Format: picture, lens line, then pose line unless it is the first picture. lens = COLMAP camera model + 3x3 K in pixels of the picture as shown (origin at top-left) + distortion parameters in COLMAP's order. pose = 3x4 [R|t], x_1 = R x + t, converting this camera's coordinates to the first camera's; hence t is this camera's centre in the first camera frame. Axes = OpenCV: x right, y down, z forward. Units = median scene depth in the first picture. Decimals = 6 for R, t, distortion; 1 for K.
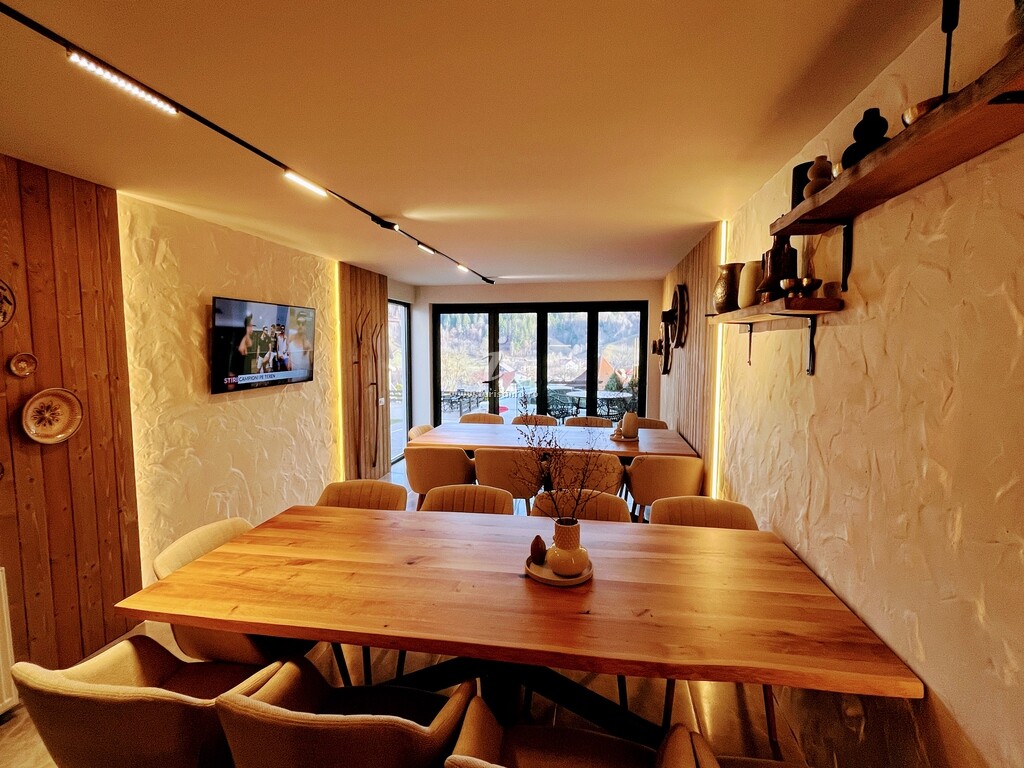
lens RADIAL K [[474.5, 0, 512.0], [0, 474.5, 384.0], [0, 0, 1]] dist [-0.000964, 0.000249]
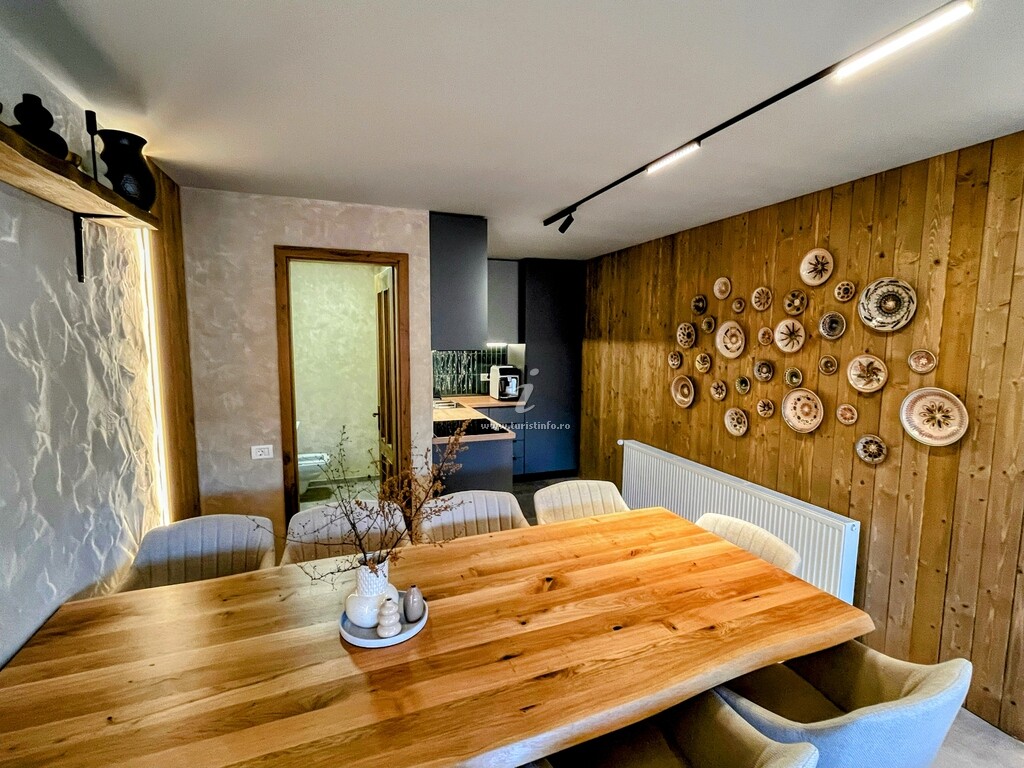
lens RADIAL K [[474.5, 0, 512.0], [0, 474.5, 384.0], [0, 0, 1]] dist [-0.000964, 0.000249]
pose [[-0.863316, 0.049053, -0.502274, 0.259566], [-0.050032, 0.982043, 0.181903, -0.140334], [0.502178, 0.182170, -0.845359, 1.496431]]
